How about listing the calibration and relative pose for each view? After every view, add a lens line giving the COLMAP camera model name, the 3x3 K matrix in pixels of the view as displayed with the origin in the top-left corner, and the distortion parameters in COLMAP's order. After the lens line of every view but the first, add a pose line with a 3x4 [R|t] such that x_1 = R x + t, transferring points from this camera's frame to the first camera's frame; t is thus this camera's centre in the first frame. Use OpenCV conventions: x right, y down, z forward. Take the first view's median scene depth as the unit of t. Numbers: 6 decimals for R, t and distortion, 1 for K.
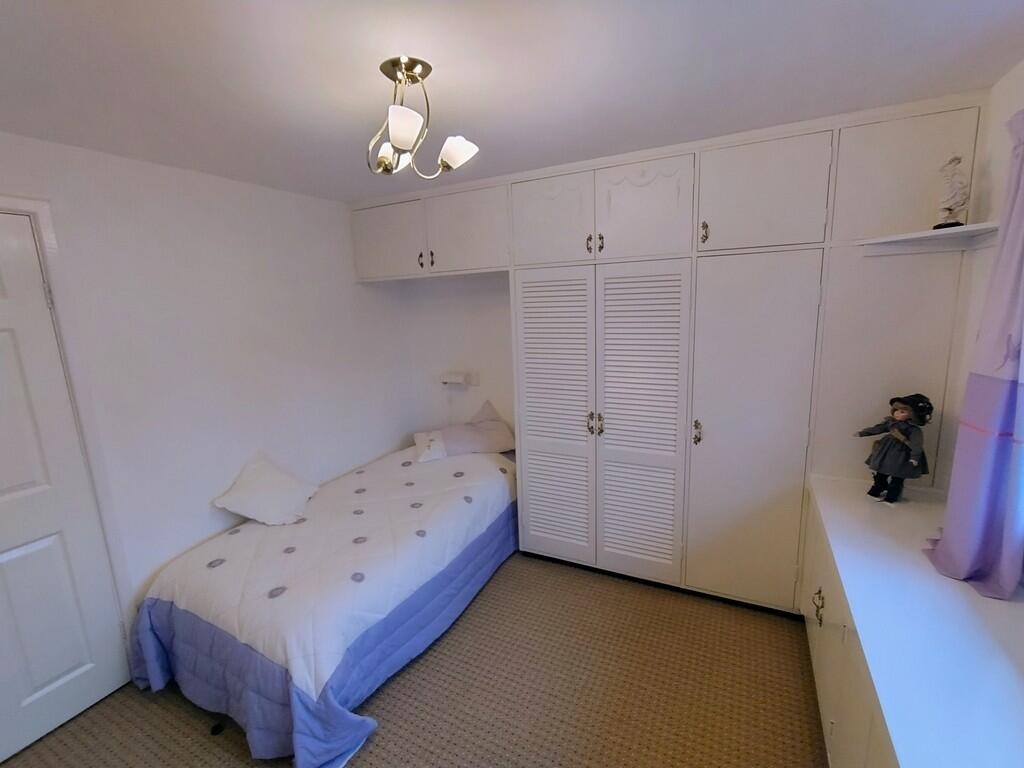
lens RADIAL K [[467.9, 0, 507.3], [0, 467.9, 388.3], [0, 0, 1]] dist [-0.010323, 0.000771]
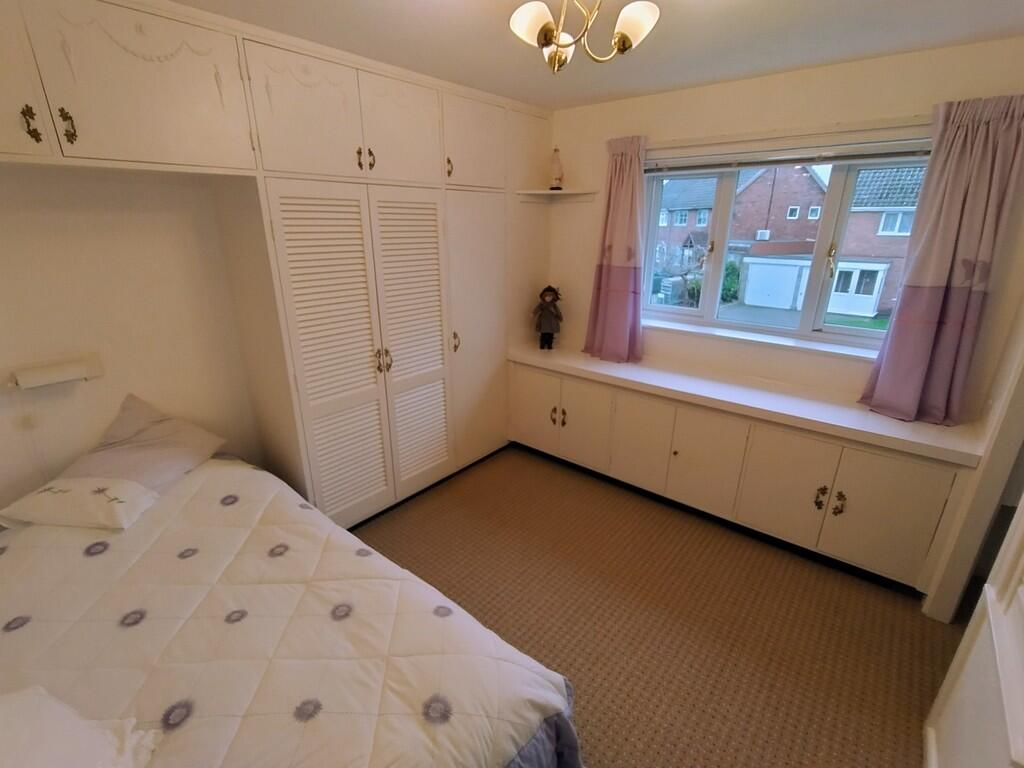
lens RADIAL K [[467.9, 0, 507.3], [0, 467.9, 388.3], [0, 0, 1]] dist [-0.010323, 0.000771]
pose [[0.218866, -0.287402, 0.932469, -0.660369], [0.173074, 0.951920, 0.252773, -0.066987], [-0.960283, 0.106063, 0.258084, 0.518353]]
